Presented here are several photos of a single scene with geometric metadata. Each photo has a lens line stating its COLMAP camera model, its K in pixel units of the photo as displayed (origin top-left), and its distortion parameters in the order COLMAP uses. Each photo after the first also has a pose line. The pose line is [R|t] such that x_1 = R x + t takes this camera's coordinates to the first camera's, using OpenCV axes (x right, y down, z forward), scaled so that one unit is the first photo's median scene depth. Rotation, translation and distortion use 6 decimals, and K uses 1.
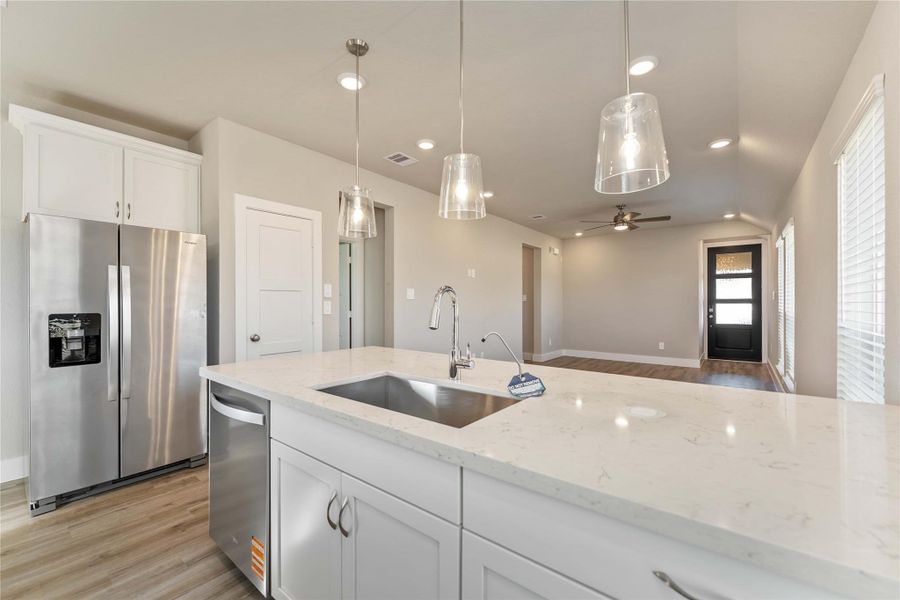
lens RADIAL K [[367.0, 0, 454.1], [0, 367.0, 300.2], [0, 0, 1]] dist [0.003094, -0.001306]
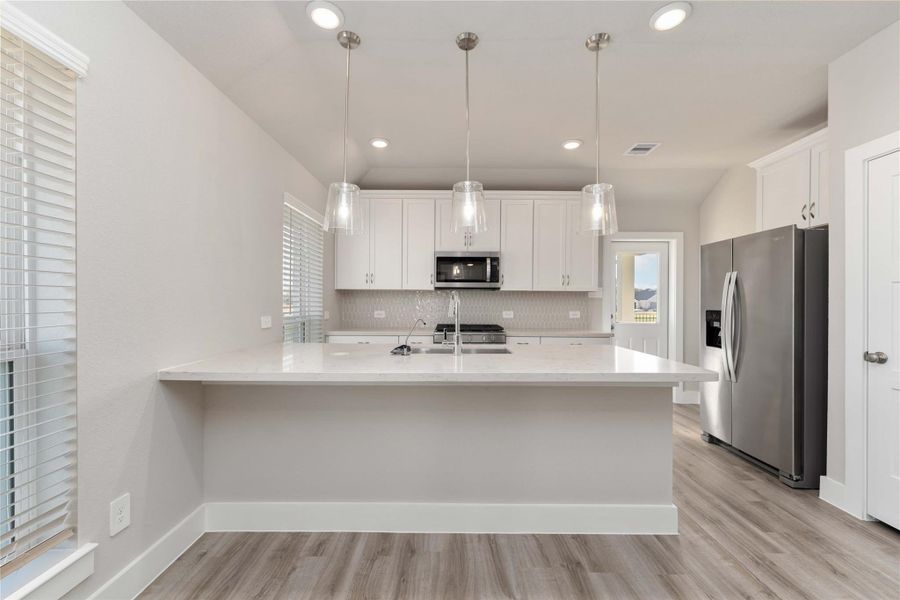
lens RADIAL K [[367.0, 0, 448.4], [0, 367.0, 302.5], [0, 0, 1]] dist [0.003094, -0.001306]
pose [[-0.792298, -0.006104, -0.610104, 0.686856], [-0.002841, 0.999976, -0.006316, 0.019234], [0.610128, -0.003271, -0.792296, 1.619857]]
